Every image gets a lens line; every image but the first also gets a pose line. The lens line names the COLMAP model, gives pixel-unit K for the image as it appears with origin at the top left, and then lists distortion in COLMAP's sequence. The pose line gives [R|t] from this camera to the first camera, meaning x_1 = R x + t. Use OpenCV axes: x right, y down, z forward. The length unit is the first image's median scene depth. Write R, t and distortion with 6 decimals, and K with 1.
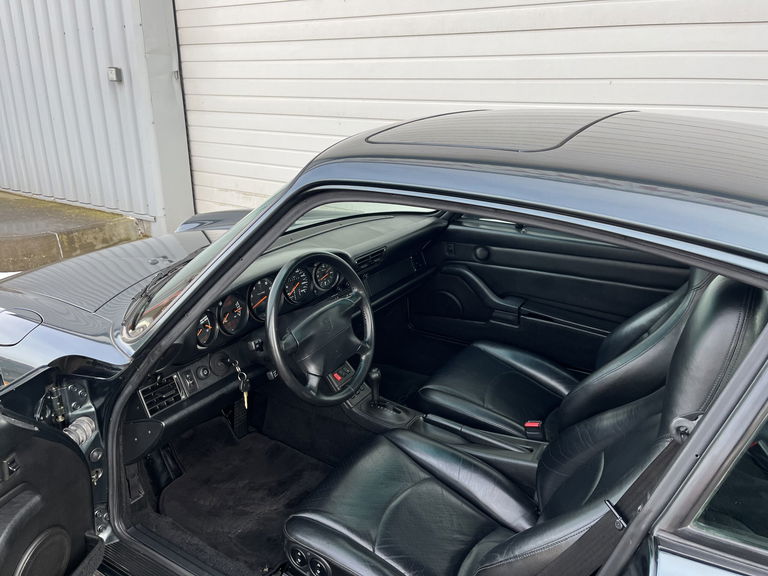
lens RADIAL K [[579.8, 0, 384.6], [0, 579.8, 285.8], [0, 0, 1]] dist [0.048240, -0.076063]
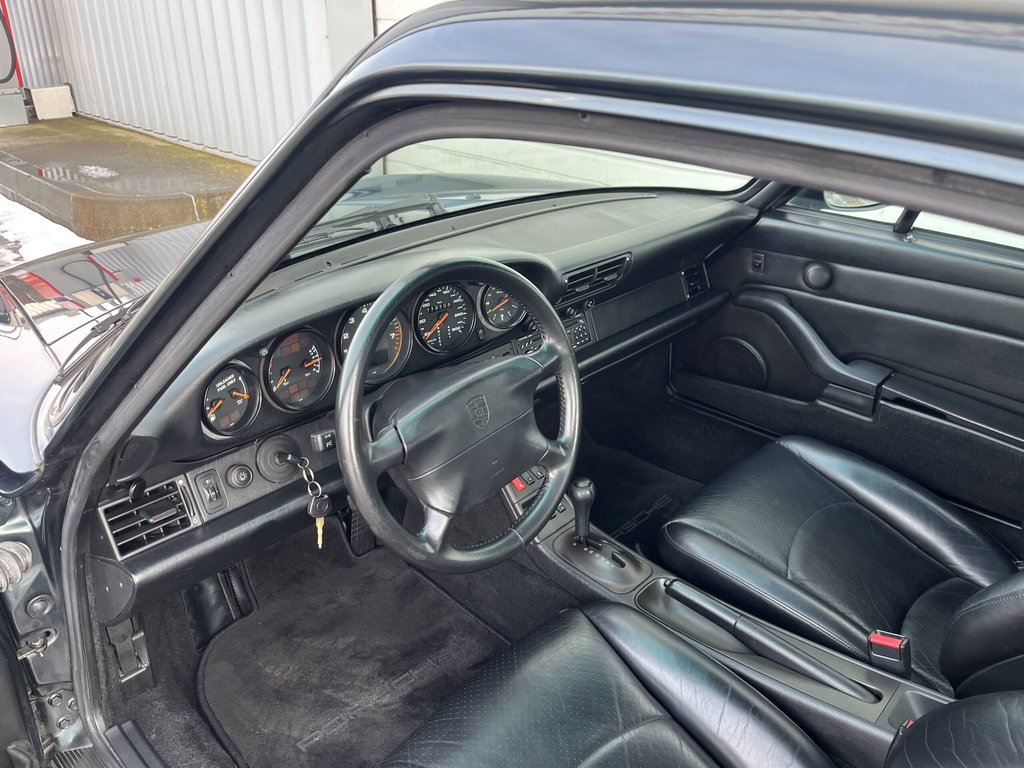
lens RADIAL K [[773.0, 0, 509.0], [0, 773.0, 389.4], [0, 0, 1]] dist [0.048240, -0.076063]
pose [[0.978679, 0.100419, -0.179173, 0.035700], [-0.076888, 0.988026, 0.133768, -0.033153], [0.190460, -0.117139, 0.974681, 0.298831]]
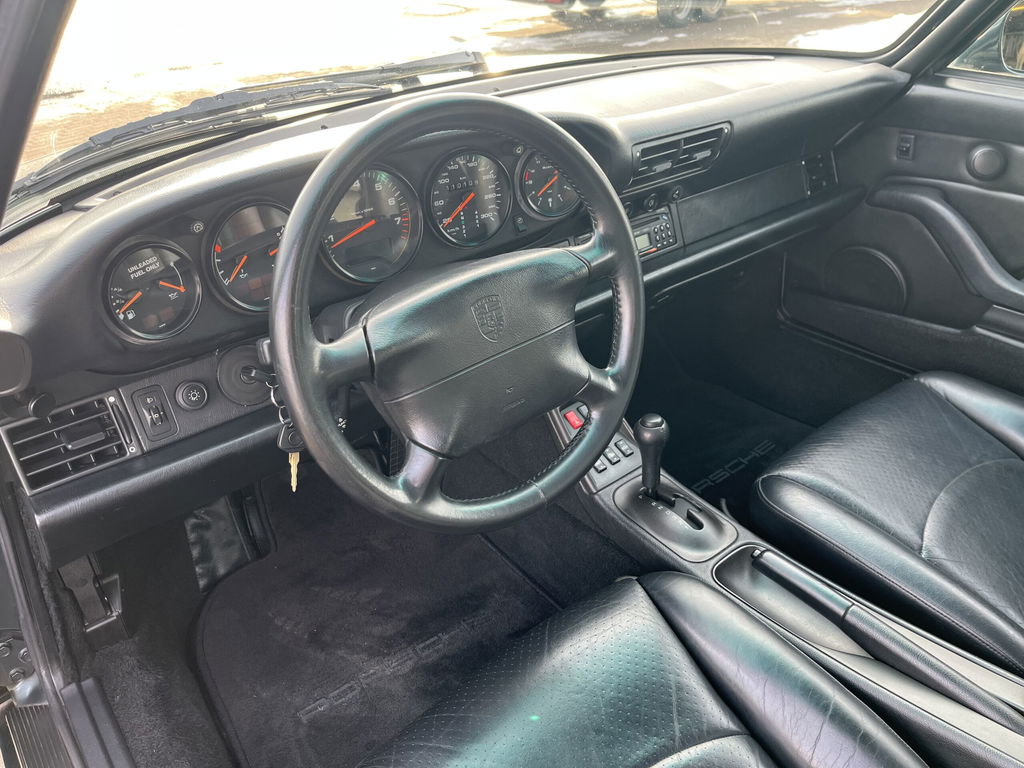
lens RADIAL K [[773.0, 0, 516.0], [0, 773.0, 394.9], [0, 0, 1]] dist [0.048240, -0.076063]
pose [[0.943070, 0.147357, -0.298170, 0.054837], [-0.078483, 0.969774, 0.231038, 0.003189], [0.323203, -0.194484, 0.926130, 0.454883]]
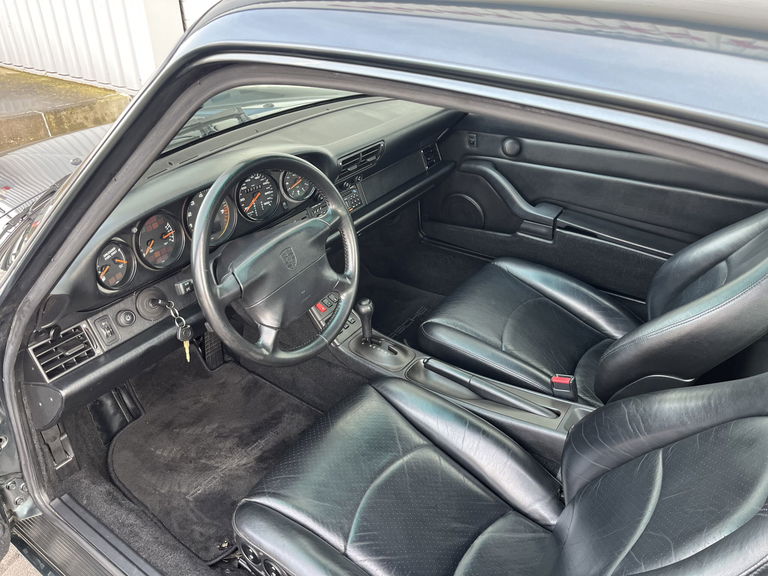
lens RADIAL K [[579.8, 0, 381.0], [0, 579.8, 291.5], [0, 0, 1]] dist [0.048240, -0.076063]
pose [[0.998275, 0.019915, -0.055233, 0.048914], [-0.007769, 0.977254, 0.211932, -0.038738], [0.058198, -0.211137, 0.975722, 0.230609]]
